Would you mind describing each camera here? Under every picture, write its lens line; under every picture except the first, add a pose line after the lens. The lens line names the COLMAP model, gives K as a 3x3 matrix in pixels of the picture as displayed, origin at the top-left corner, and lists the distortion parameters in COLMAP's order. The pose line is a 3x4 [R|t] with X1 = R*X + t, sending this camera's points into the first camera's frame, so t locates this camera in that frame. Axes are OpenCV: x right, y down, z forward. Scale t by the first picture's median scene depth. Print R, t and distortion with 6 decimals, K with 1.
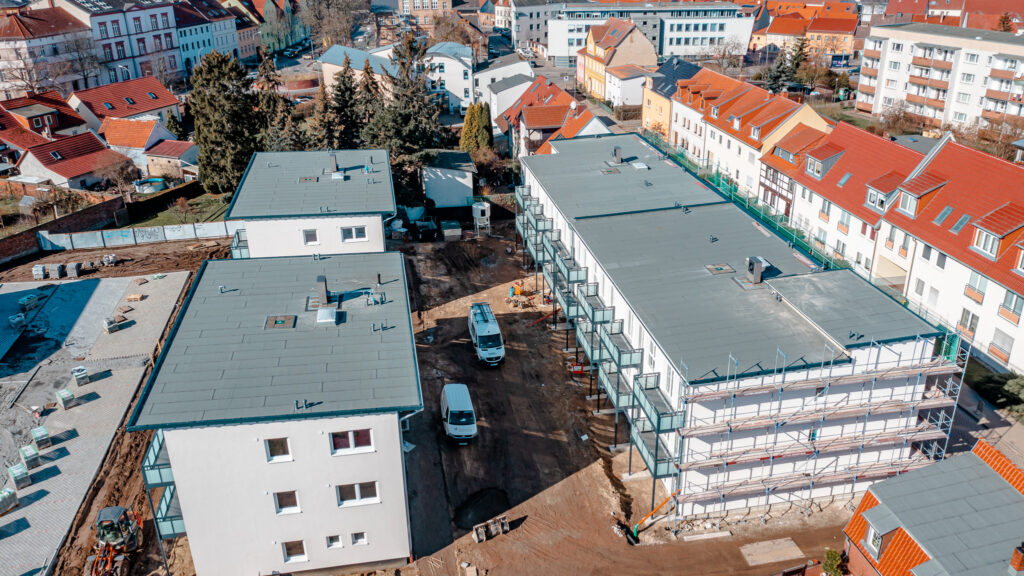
lens RADIAL K [[803.8, 0, 510.6], [0, 803.8, 282.0], [0, 0, 1]] dist [-0.023238, 0.008054]
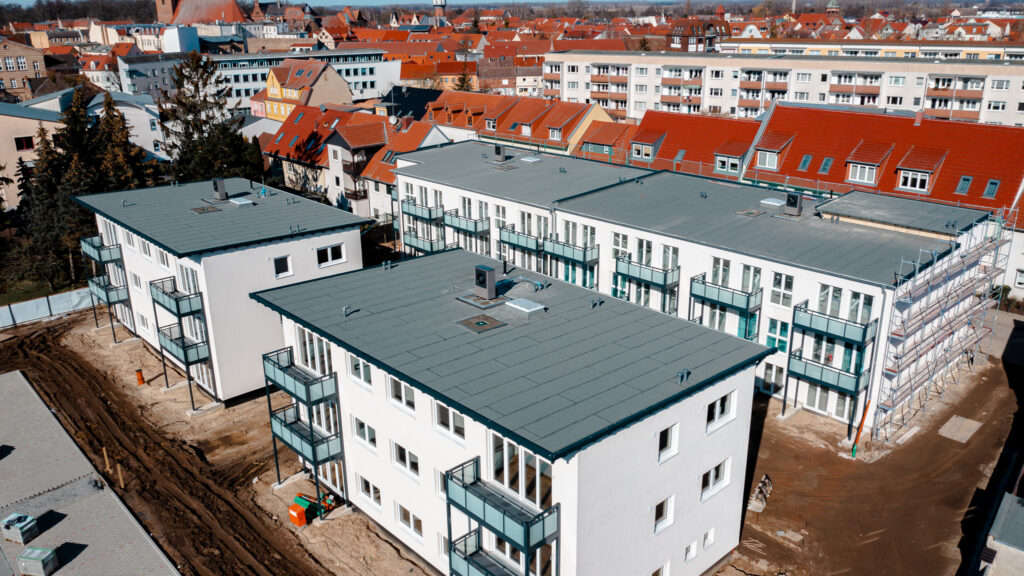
lens RADIAL K [[803.8, 0, 510.6], [0, 803.8, 282.0], [0, 0, 1]] dist [-0.023238, 0.008054]
pose [[0.839850, -0.170684, 0.515285, -0.360904], [0.215974, 0.975976, -0.028726, 0.021981], [-0.498003, 0.135414, 0.856537, 0.178792]]
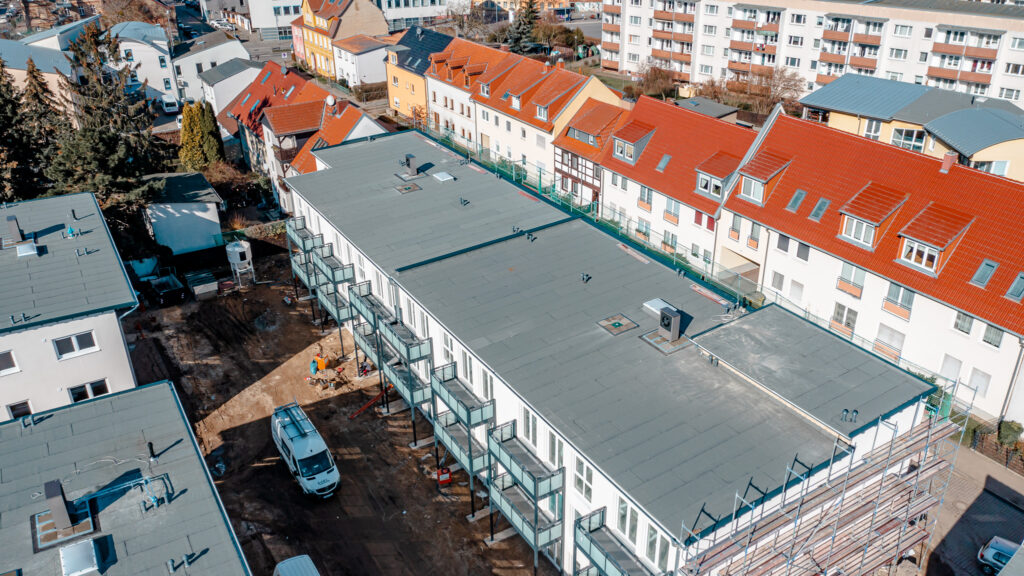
lens RADIAL K [[803.8, 0, 510.6], [0, 803.8, 282.0], [0, 0, 1]] dist [-0.023238, 0.008054]
pose [[0.930355, -0.163213, 0.328329, -0.053439], [0.146345, 0.986339, 0.075627, -0.084812], [-0.336187, -0.022311, 0.941531, 0.201100]]
